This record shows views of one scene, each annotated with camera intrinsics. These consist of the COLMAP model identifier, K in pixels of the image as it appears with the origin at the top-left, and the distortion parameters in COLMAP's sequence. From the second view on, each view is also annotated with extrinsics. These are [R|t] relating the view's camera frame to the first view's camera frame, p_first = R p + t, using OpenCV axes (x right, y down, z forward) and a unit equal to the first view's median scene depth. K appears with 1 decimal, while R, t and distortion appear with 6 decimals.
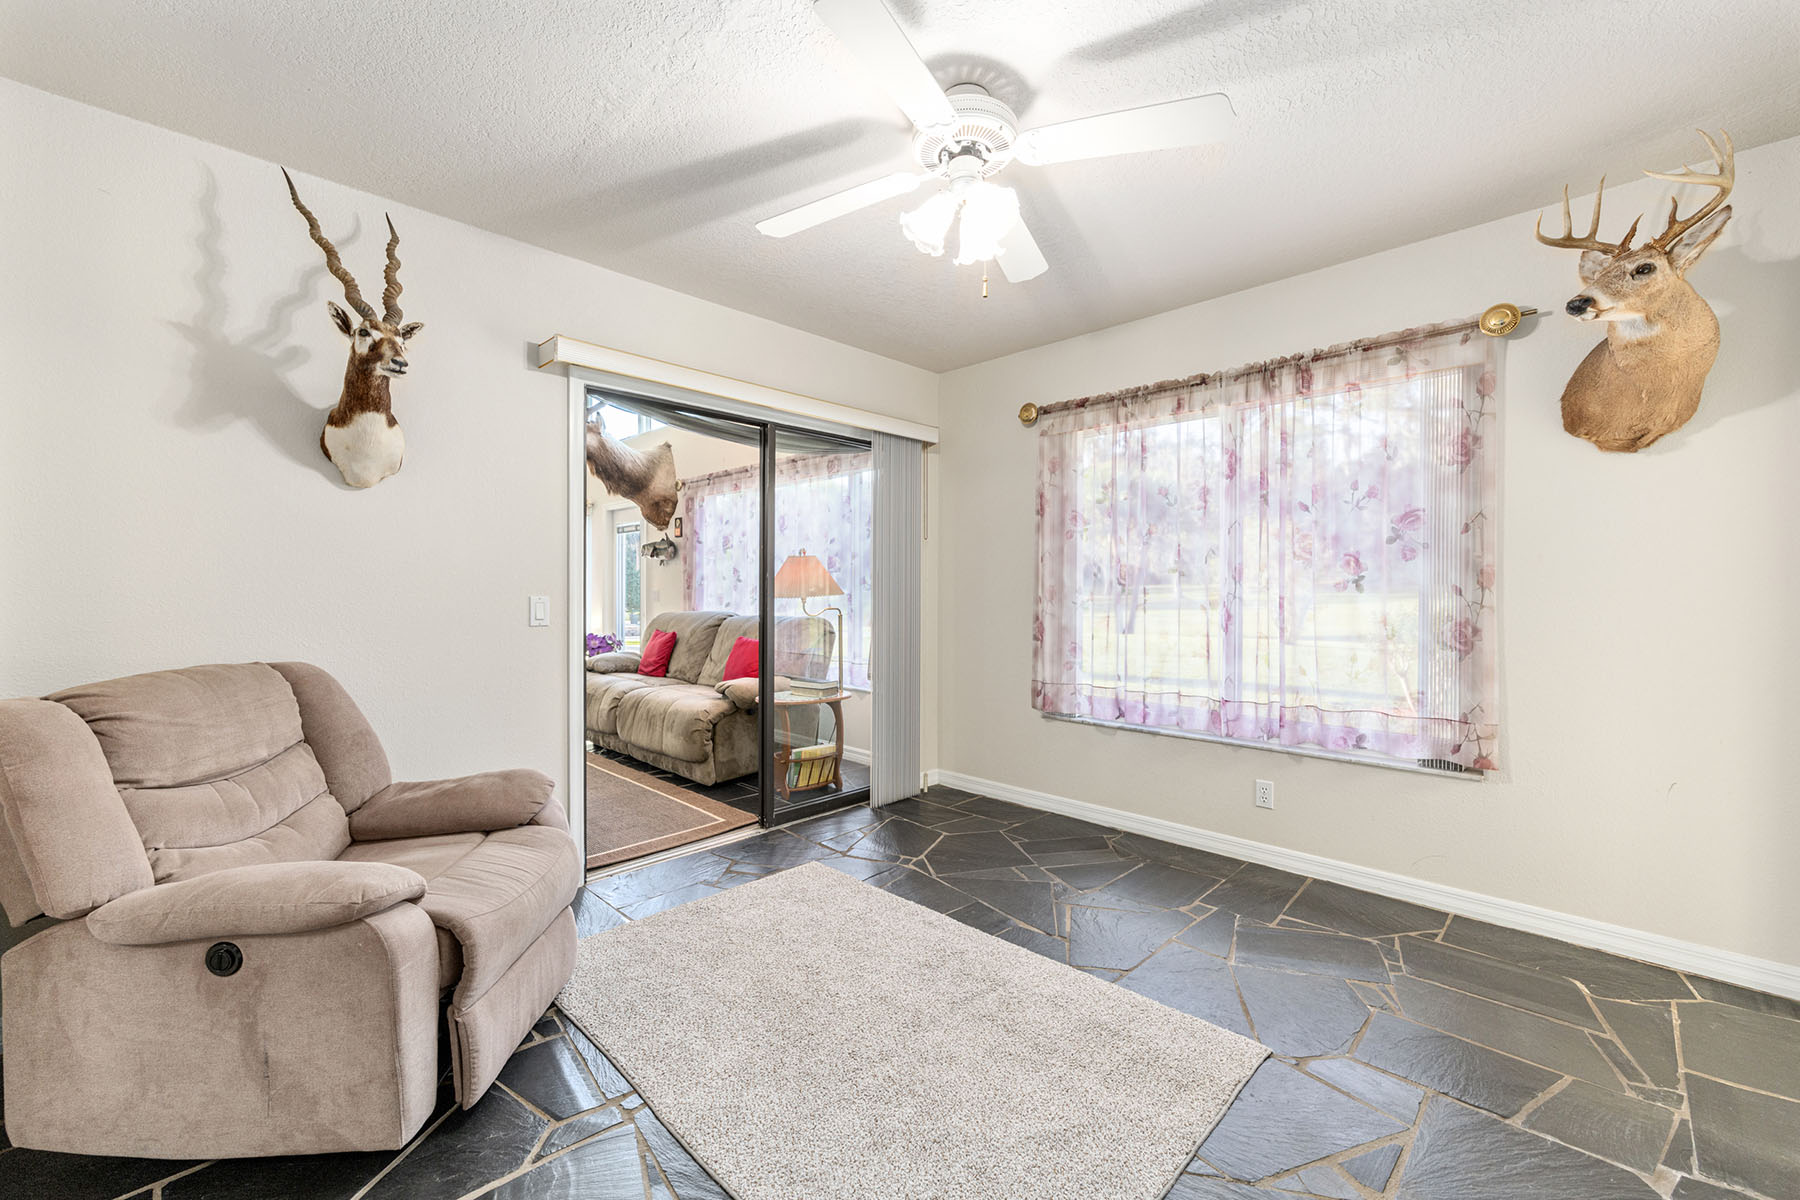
lens RADIAL K [[721.1, 0, 905.3], [0, 721.1, 594.6], [0, 0, 1]] dist [-0.003387, 0.000828]
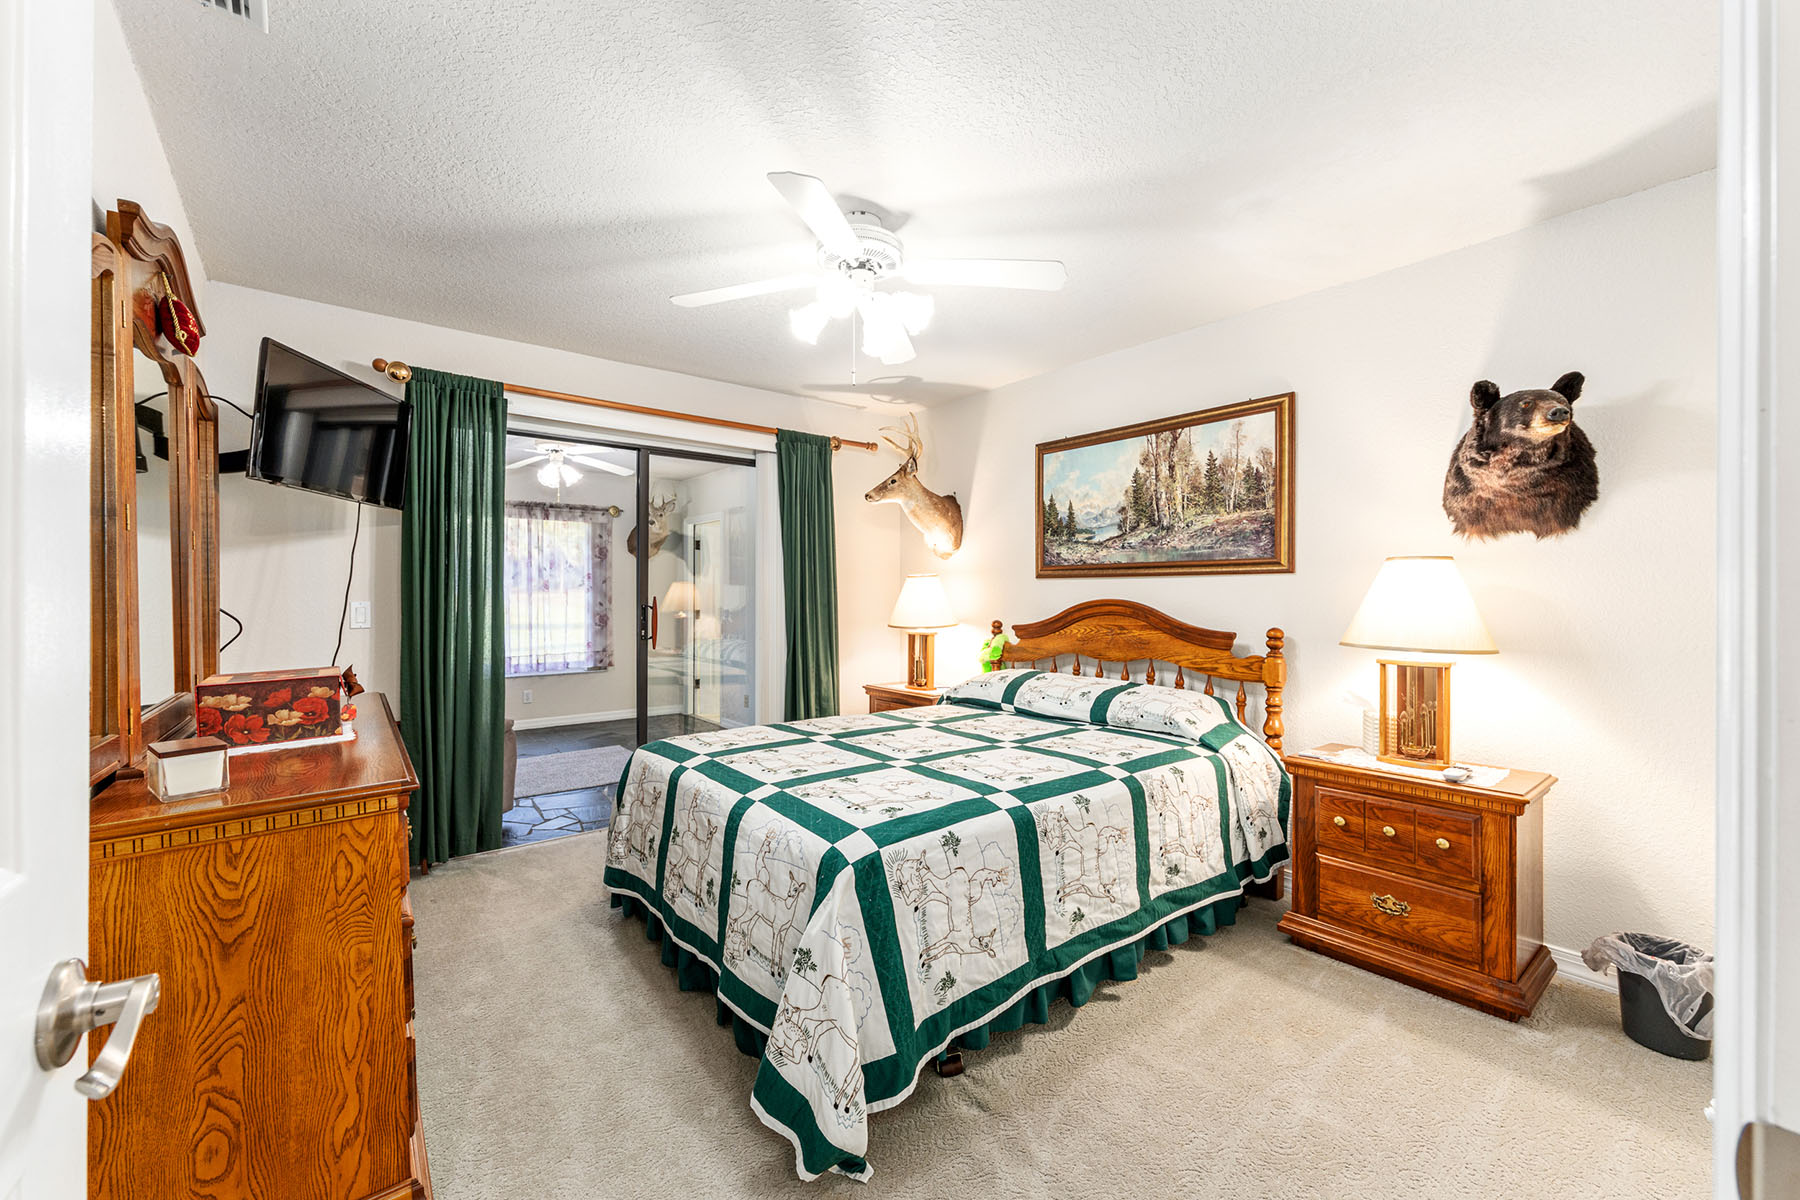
lens RADIAL K [[721.1, 0, 903.1], [0, 721.1, 596.6], [0, 0, 1]] dist [-0.003387, 0.000828]
pose [[0.110698, -0.005563, 0.993839, -1.576919], [0.005461, 0.999973, 0.004989, -0.035881], [-0.993839, 0.004875, 0.110725, -0.390942]]
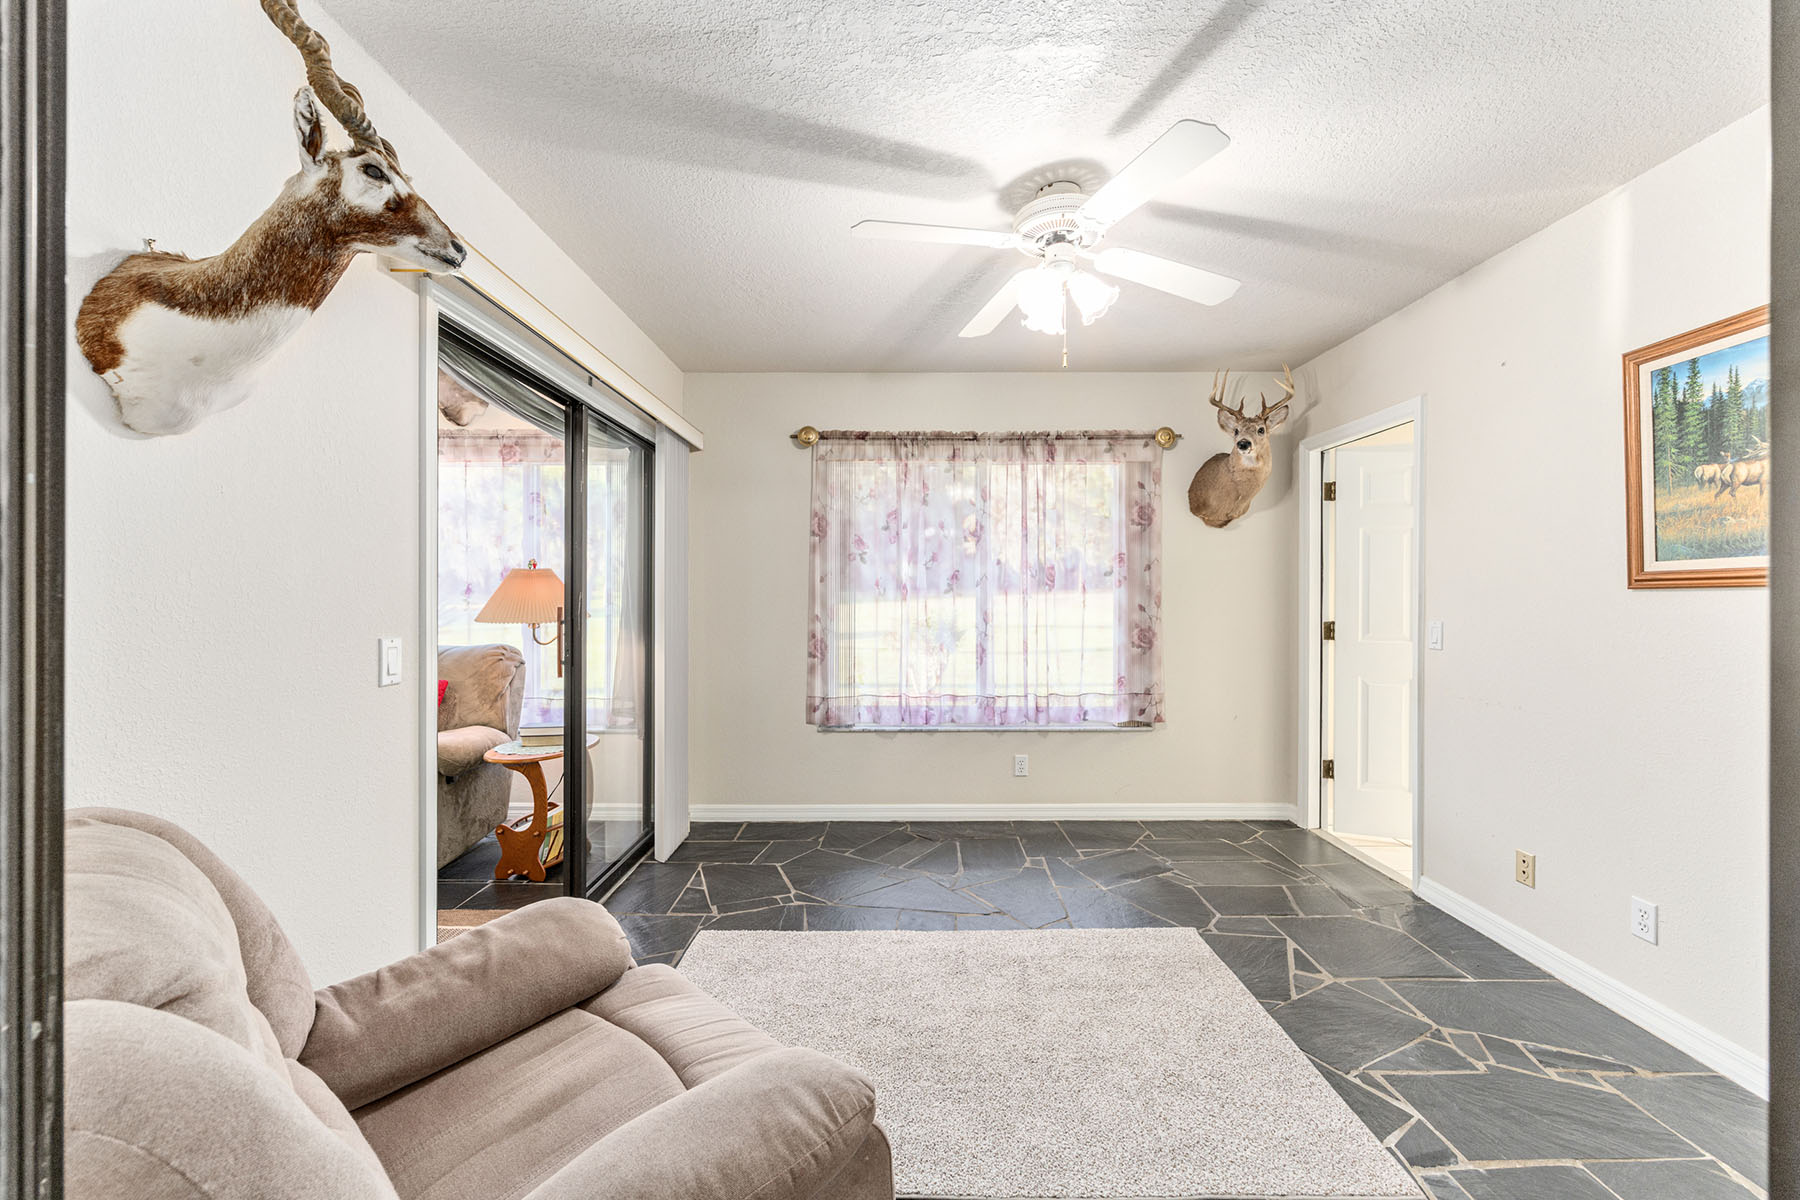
lens RADIAL K [[721.1, 0, 902.6], [0, 721.1, 601.1], [0, 0, 1]] dist [-0.003387, 0.000828]
pose [[0.715206, -0.007986, 0.698868, -0.564148], [0.006783, 0.999967, 0.004484, -0.026548], [-0.698881, 0.001533, 0.715237, 0.221778]]
